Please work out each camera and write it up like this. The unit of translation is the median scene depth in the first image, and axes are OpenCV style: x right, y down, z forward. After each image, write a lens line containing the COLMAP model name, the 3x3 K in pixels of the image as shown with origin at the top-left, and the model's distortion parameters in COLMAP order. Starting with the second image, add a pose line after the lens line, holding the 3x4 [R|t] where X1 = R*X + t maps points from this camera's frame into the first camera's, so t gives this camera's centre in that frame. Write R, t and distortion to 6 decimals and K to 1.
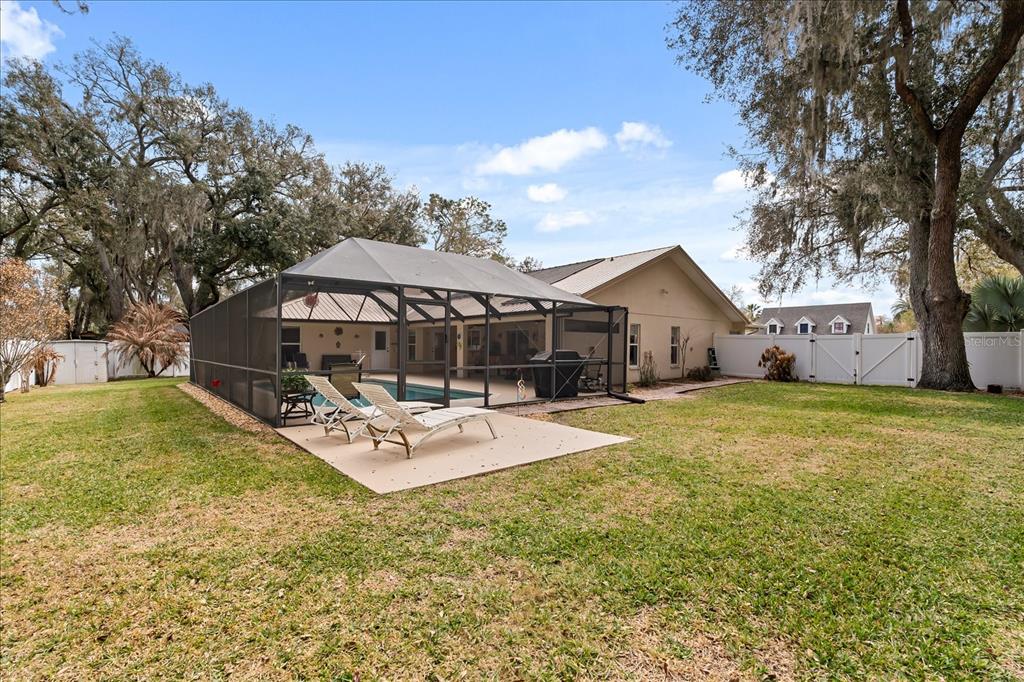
lens RADIAL K [[455.0, 0, 507.9], [0, 455.0, 346.5], [0, 0, 1]] dist [-0.006802, 0.001215]
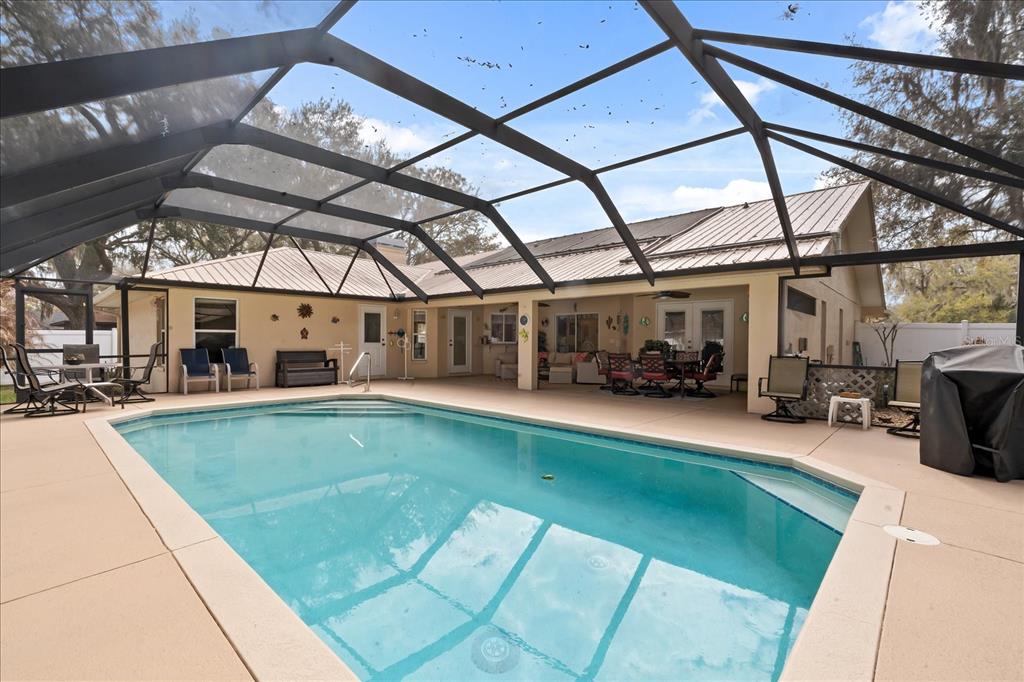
lens RADIAL K [[455.0, 0, 516.0], [0, 455.0, 340.1], [0, 0, 1]] dist [-0.006802, 0.001215]
pose [[0.990824, 0.005124, 0.135061, -0.178255], [-0.004966, 0.999987, -0.001508, 0.004042], [-0.135067, 0.000824, 0.990836, 0.372112]]
